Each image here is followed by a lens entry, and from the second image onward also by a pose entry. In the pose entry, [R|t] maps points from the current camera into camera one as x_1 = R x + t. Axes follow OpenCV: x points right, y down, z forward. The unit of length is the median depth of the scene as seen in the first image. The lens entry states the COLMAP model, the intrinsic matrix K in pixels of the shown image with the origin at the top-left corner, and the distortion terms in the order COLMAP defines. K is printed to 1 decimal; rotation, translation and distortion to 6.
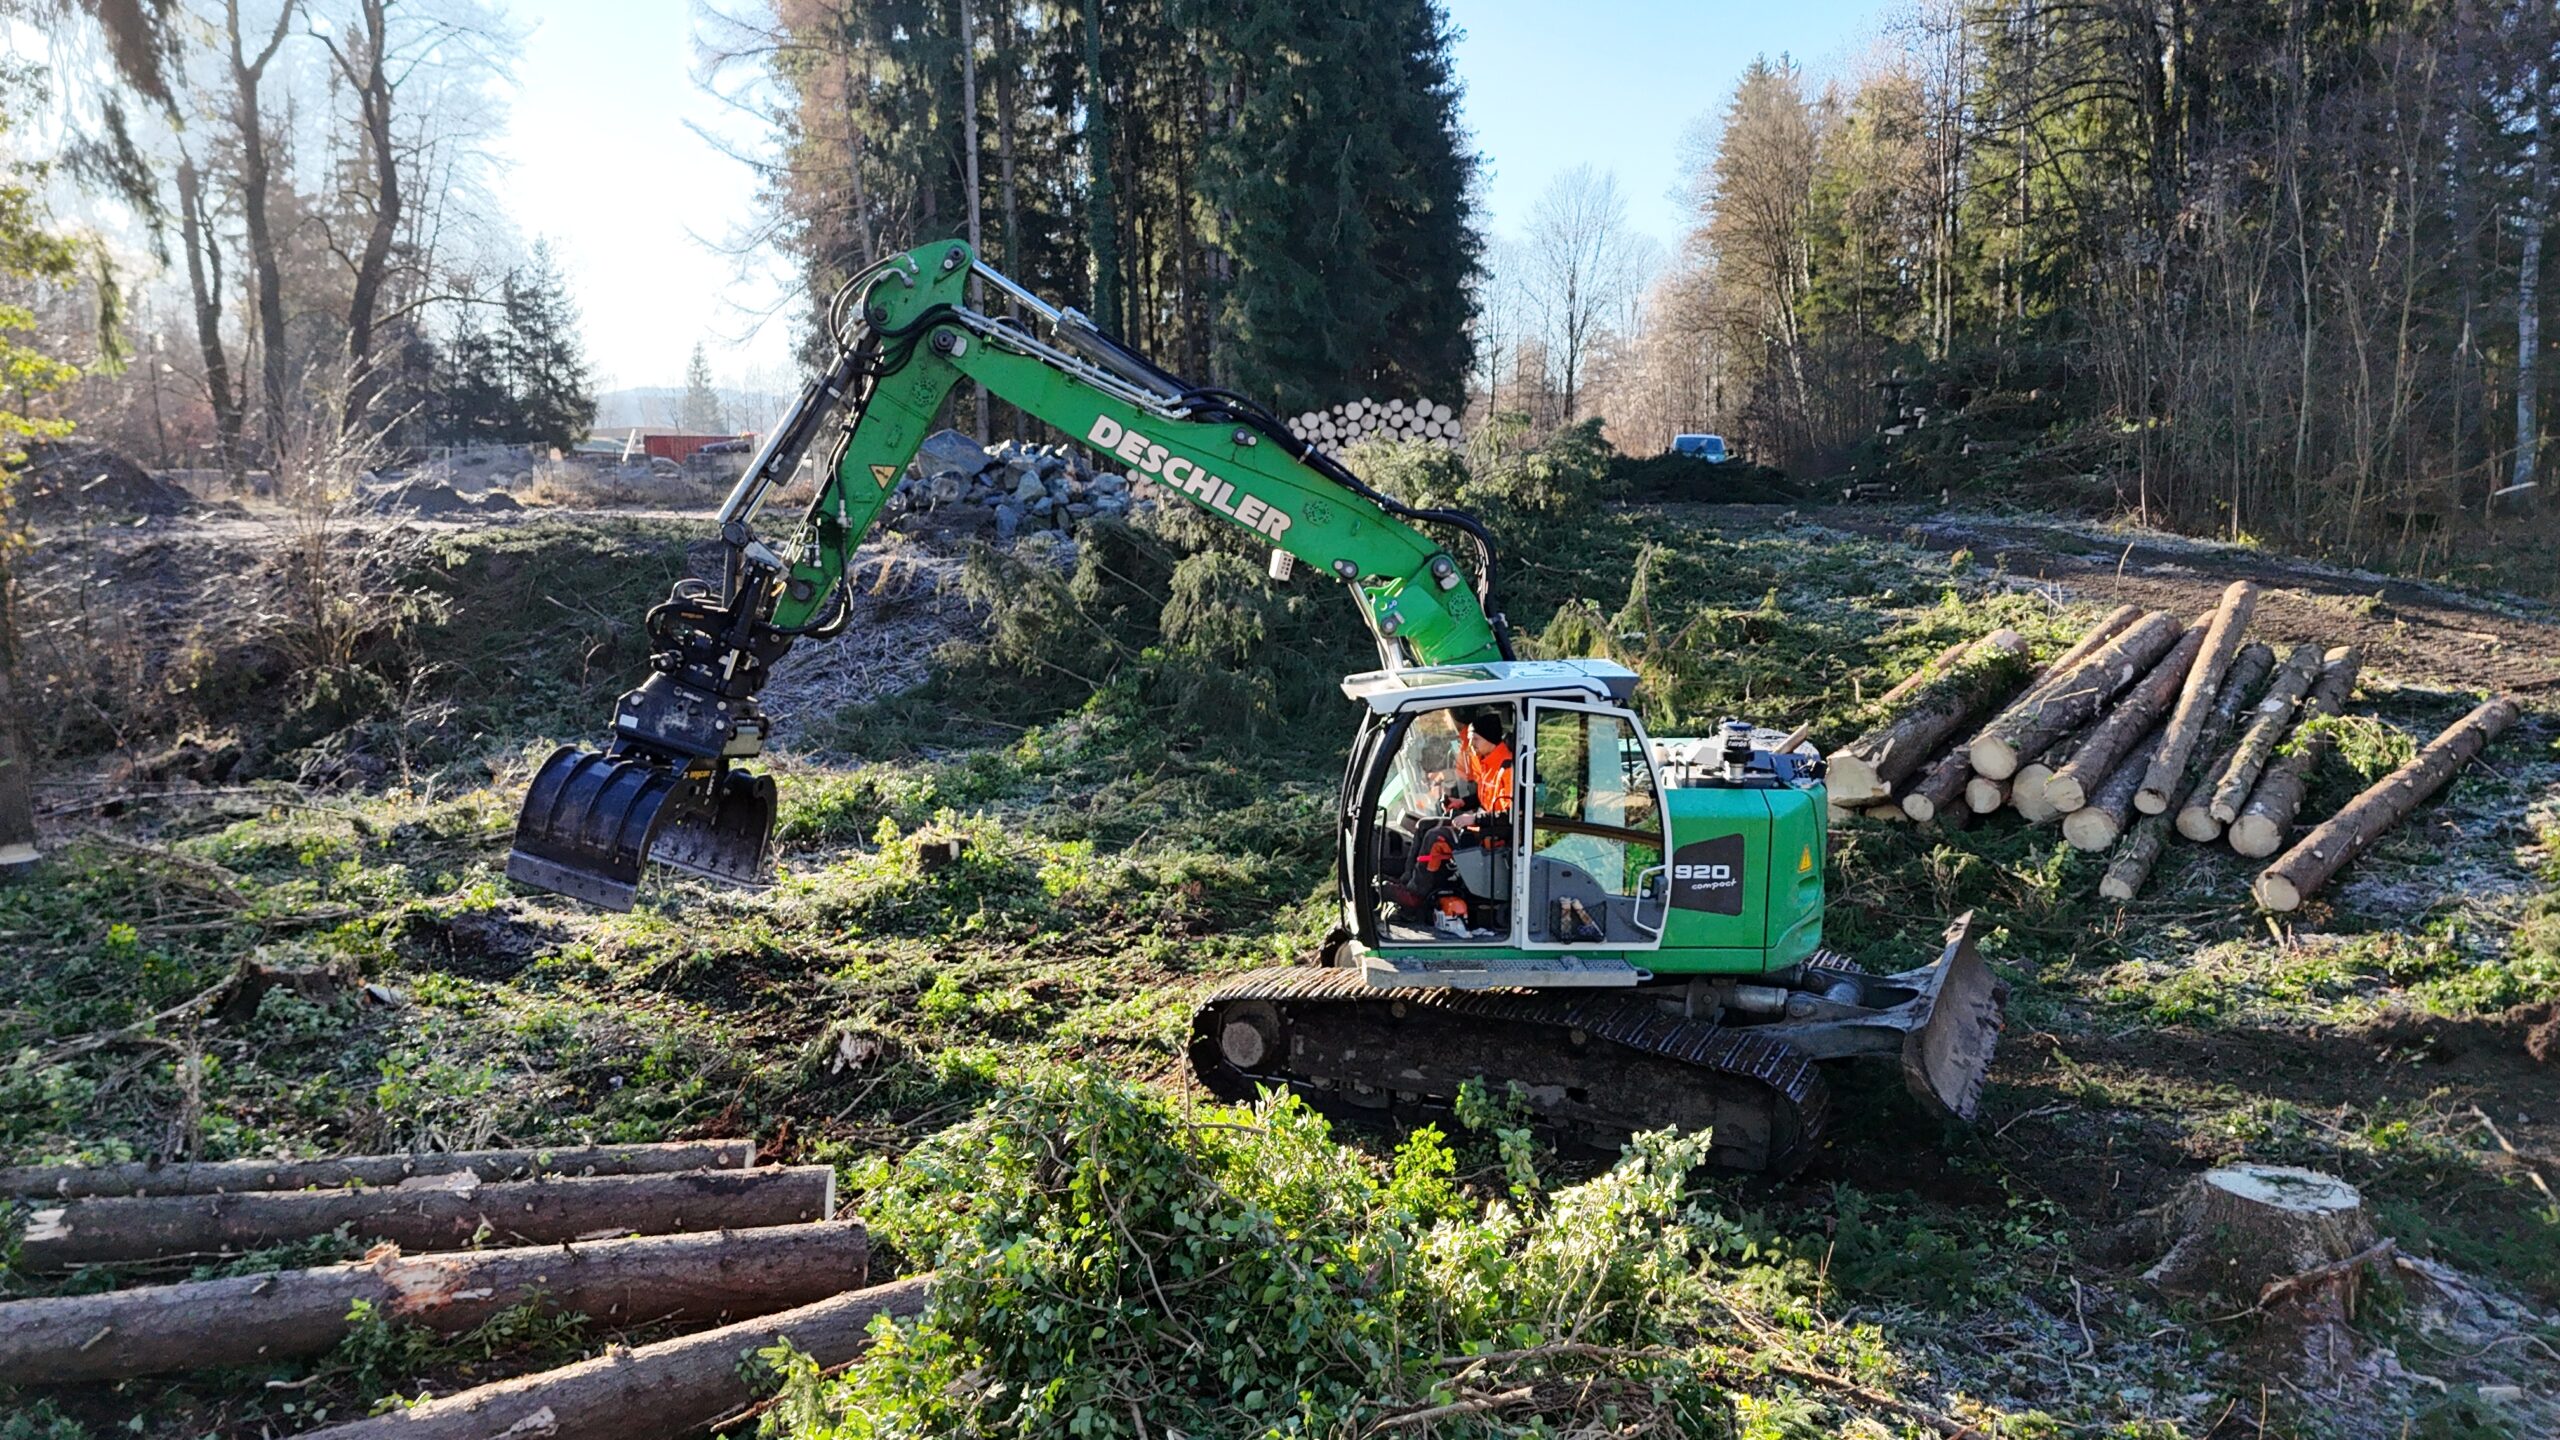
lens RADIAL K [[1800.7, 0, 1280.0], [0, 1800.7, 720.0], [0, 0, 1]] dist [0.126964, -0.164078]
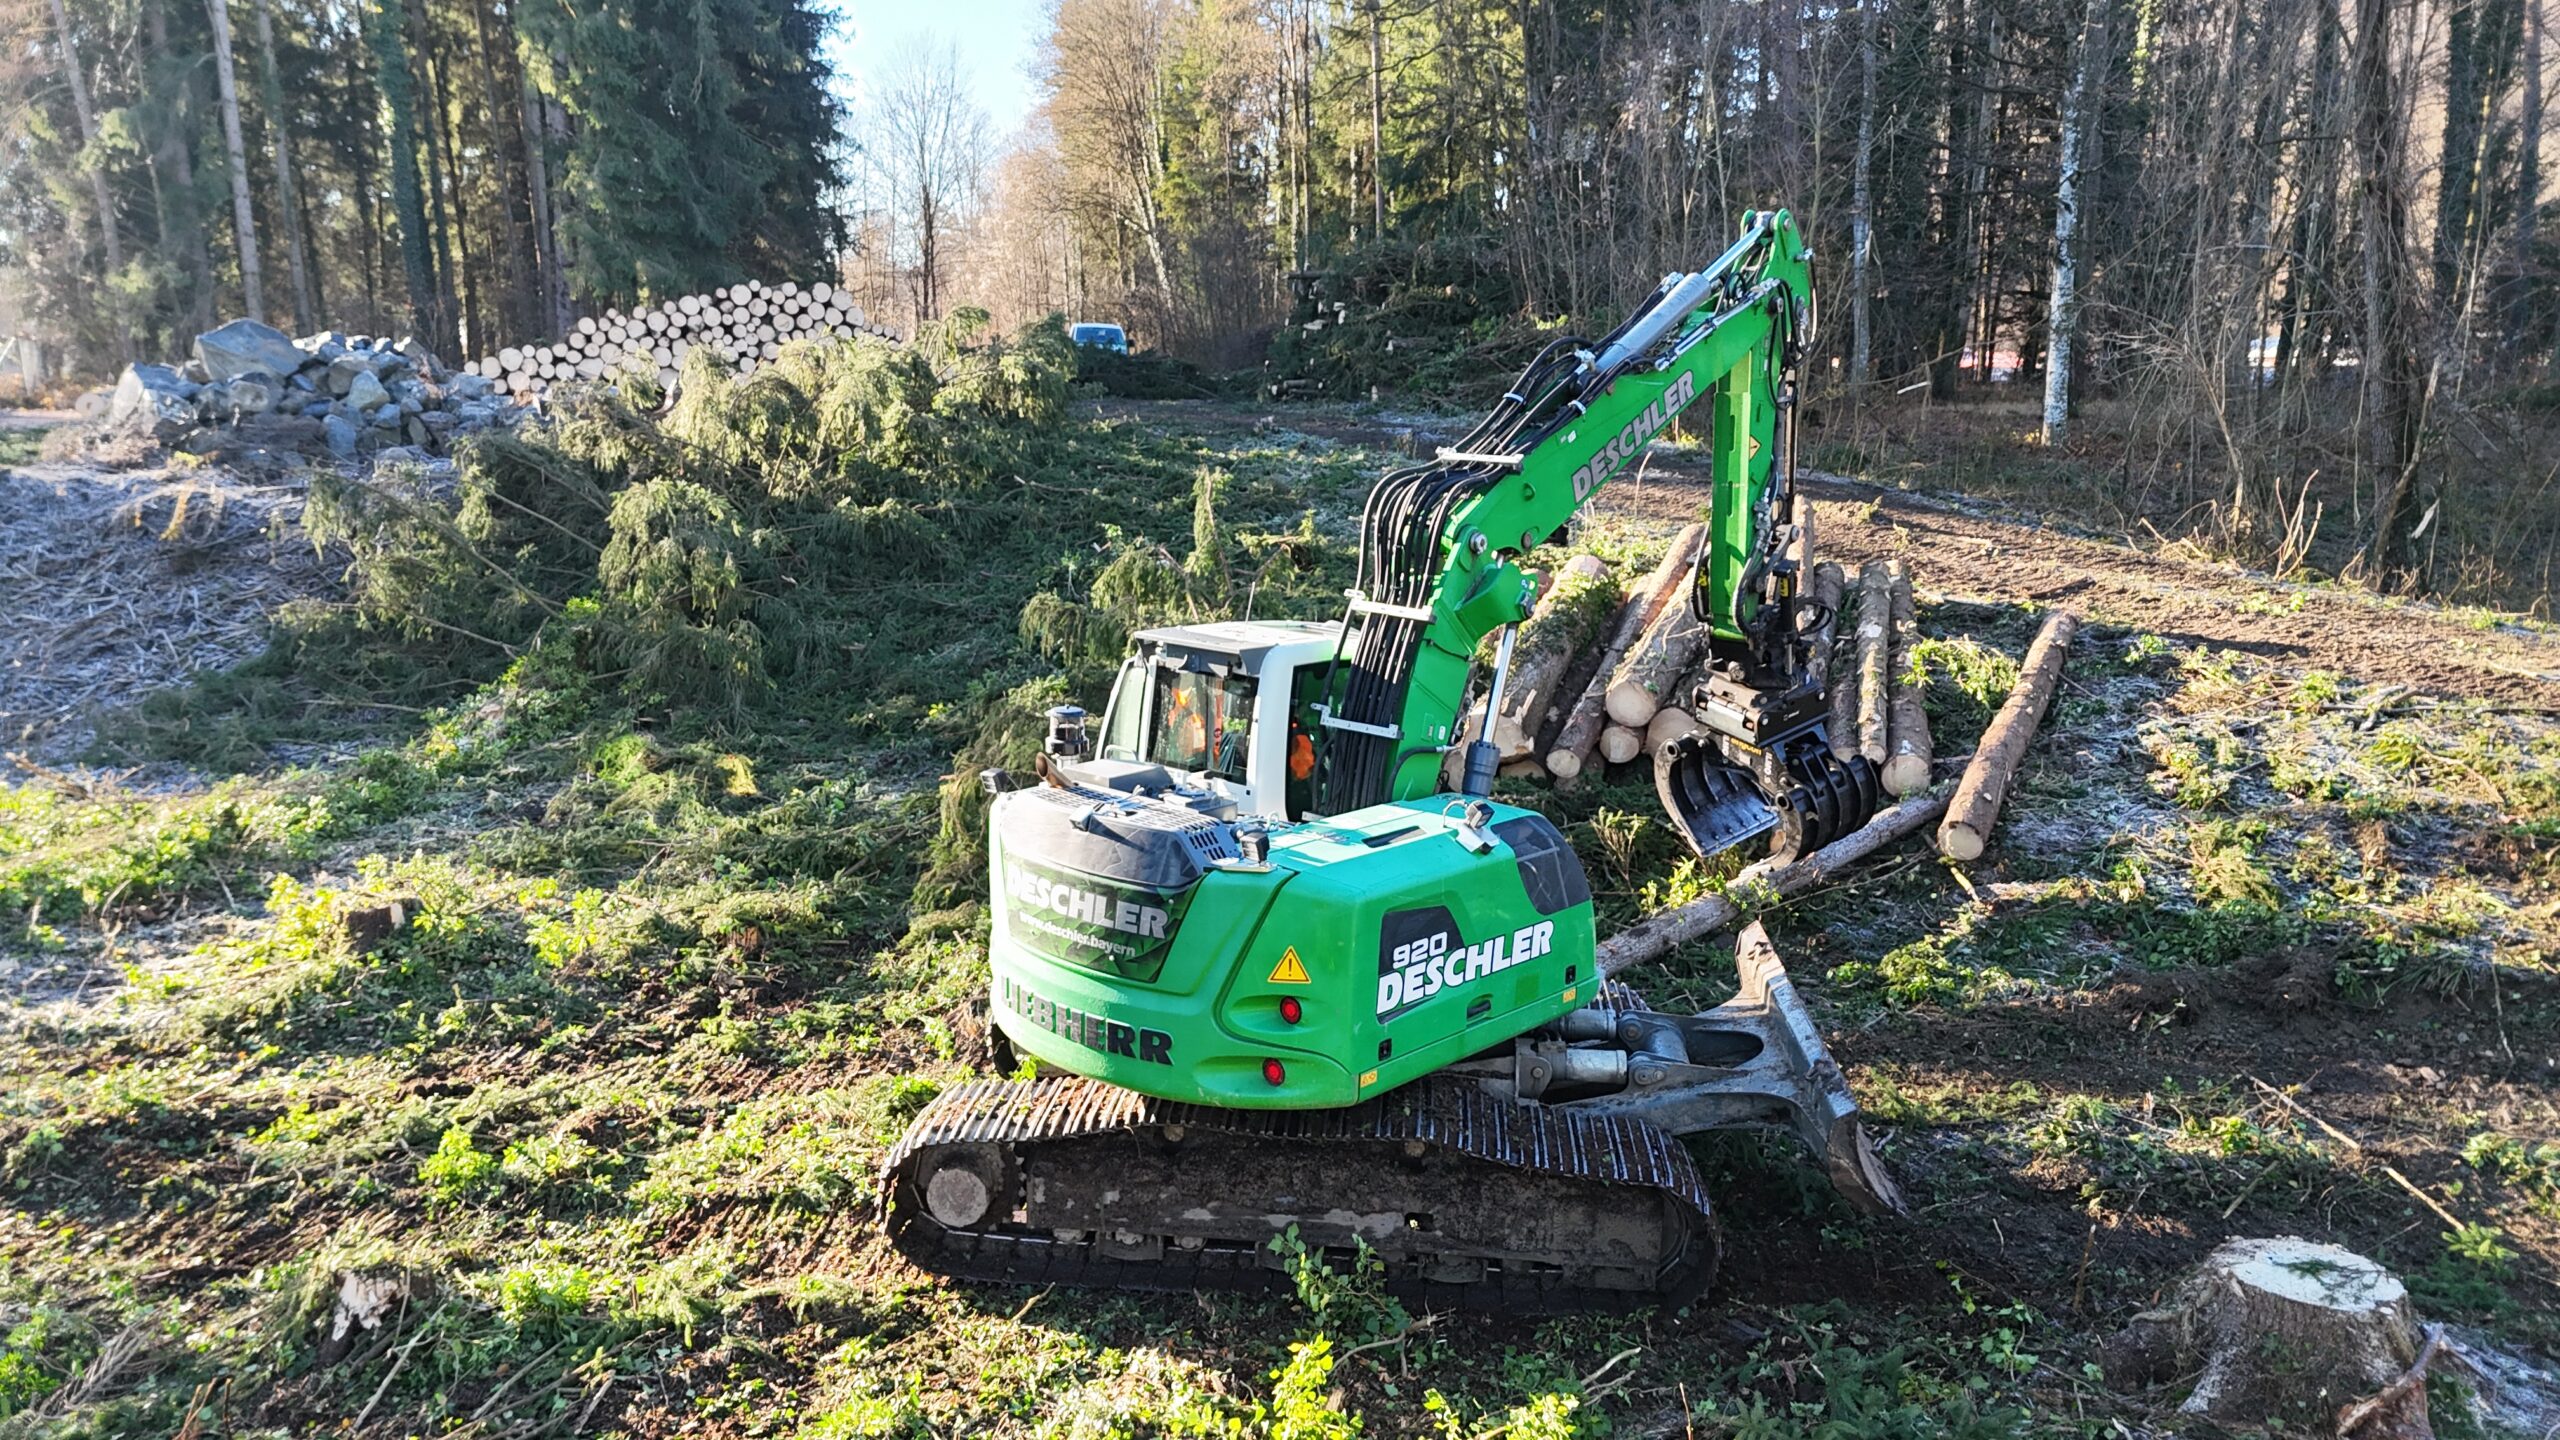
lens RADIAL K [[1869.9, 0, 1280.0], [0, 1869.9, 720.0], [0, 0, 1]] dist [0.060739, -0.049135]
pose [[0.944272, -0.066196, 0.322441, -0.075955], [0.048351, 0.996838, 0.063052, -0.035397], [-0.325596, -0.043948, 0.944487, 0.142475]]
